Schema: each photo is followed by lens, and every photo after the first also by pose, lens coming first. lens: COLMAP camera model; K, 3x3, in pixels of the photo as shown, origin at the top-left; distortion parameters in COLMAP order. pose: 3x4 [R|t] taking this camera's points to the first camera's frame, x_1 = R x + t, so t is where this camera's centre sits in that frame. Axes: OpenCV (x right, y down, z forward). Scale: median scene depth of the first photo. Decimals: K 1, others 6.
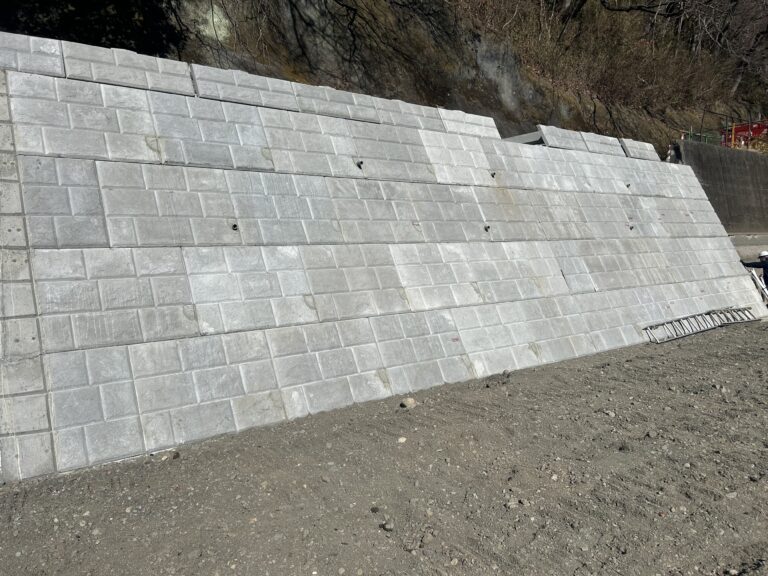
lens RADIAL K [[562.8, 0, 384.0], [0, 562.8, 288.0], [0, 0, 1]] dist [0.054091, -0.055973]
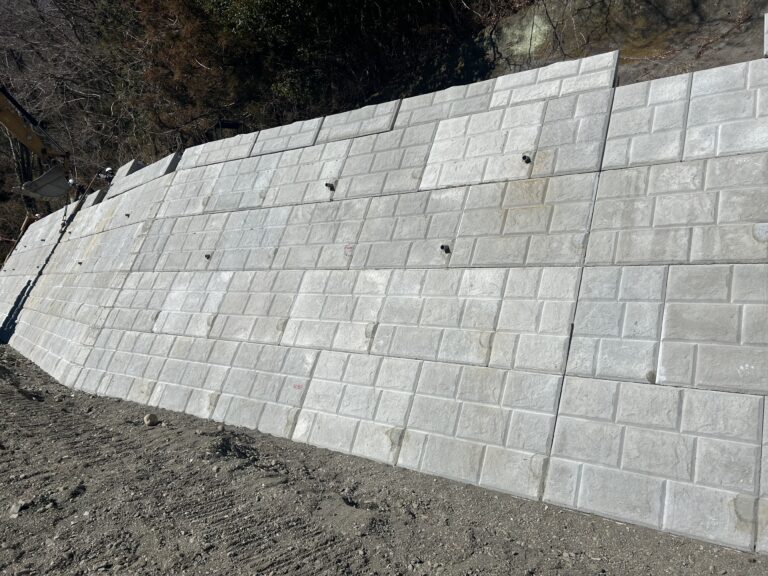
lens RADIAL K [[564.2, 0, 386.4], [0, 564.2, 293.1], [0, 0, 1]] dist [0.070259, -0.044698]
pose [[0.288271, 0.047508, -0.956369, 0.822646], [-0.074258, 0.996870, 0.027137, -0.066824], [0.954665, 0.063196, 0.290897, 0.753249]]
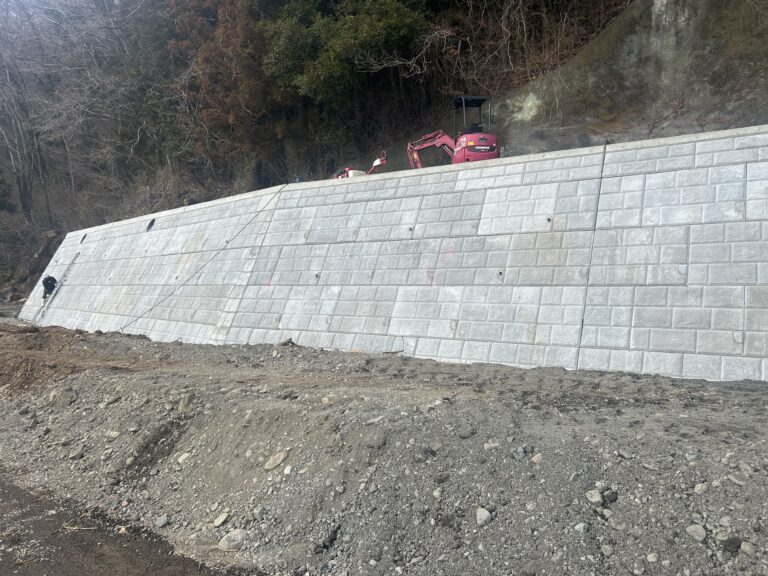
lens RADIAL K [[562.8, 0, 384.0], [0, 562.8, 288.0], [0, 0, 1]] dist [0.054091, -0.055973]
pose [[0.343105, 0.030625, -0.938798, 1.149503], [-0.072015, 0.997384, 0.006217, -0.070312], [0.936533, 0.065474, 0.344413, 0.422915]]
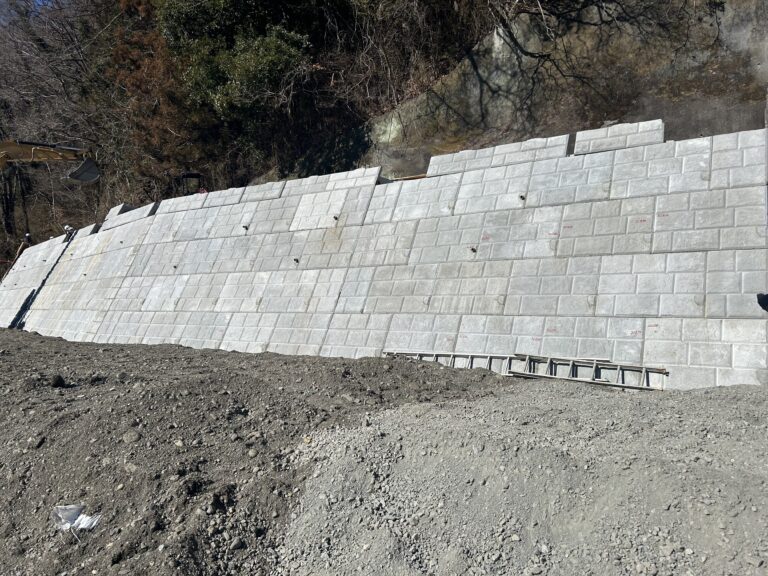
lens RADIAL K [[562.8, 0, 384.0], [0, 562.8, 288.0], [0, 0, 1]] dist [0.054091, -0.055973]
pose [[0.341396, -0.006082, -0.939900, 1.558598], [-0.077678, 0.996376, -0.034662, -0.008868], [0.936704, 0.084843, 0.339686, 0.755413]]
